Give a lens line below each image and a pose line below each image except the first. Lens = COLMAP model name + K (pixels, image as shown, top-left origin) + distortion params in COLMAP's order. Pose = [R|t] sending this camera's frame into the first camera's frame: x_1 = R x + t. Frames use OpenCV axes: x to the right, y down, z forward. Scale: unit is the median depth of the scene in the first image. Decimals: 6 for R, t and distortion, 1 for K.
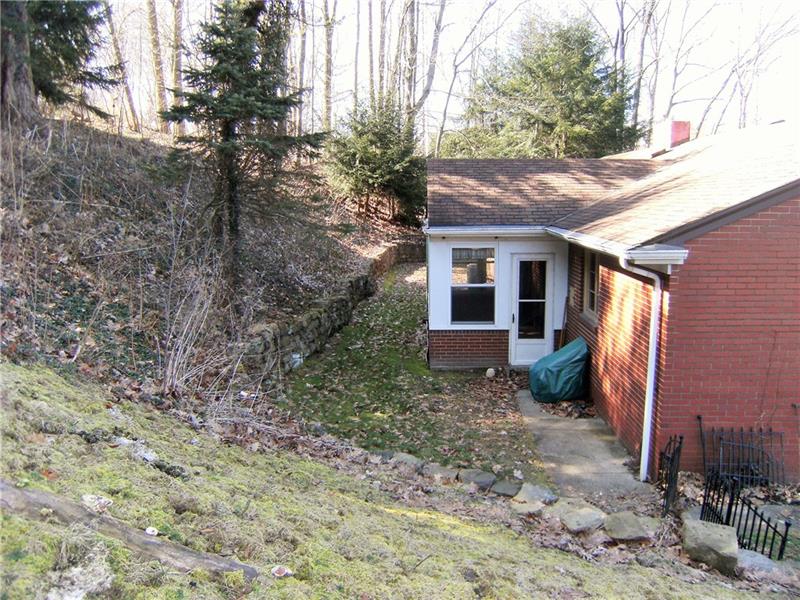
lens RADIAL K [[663.9, 0, 399.3], [0, 663.9, 300.2], [0, 0, 1]] dist [-0.081779, 0.033998]
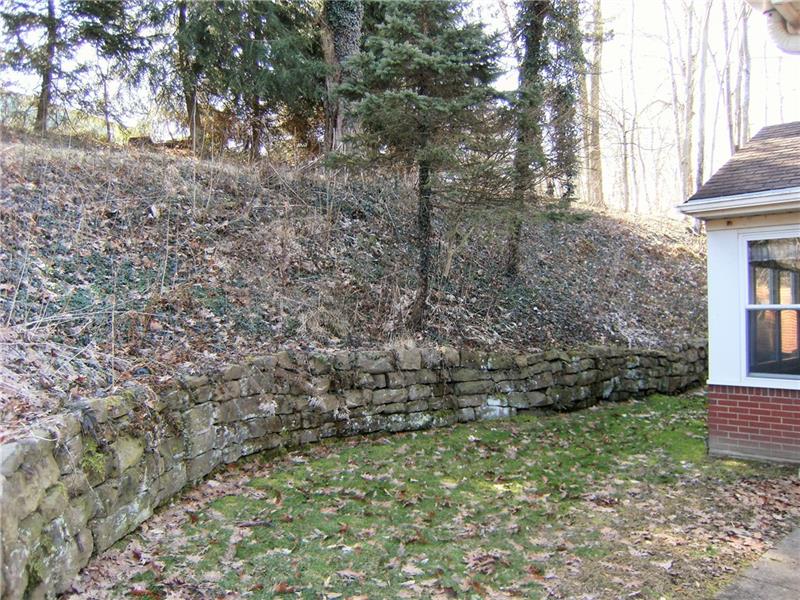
lens RADIAL K [[663.9, 0, 400.4], [0, 663.9, 300.5], [0, 0, 1]] dist [-0.081779, 0.033998]
pose [[0.714764, -0.011514, -0.699271, 0.306814], [-0.107785, 0.986105, -0.126410, 0.089499], [0.691010, 0.165724, 0.703591, 0.484953]]
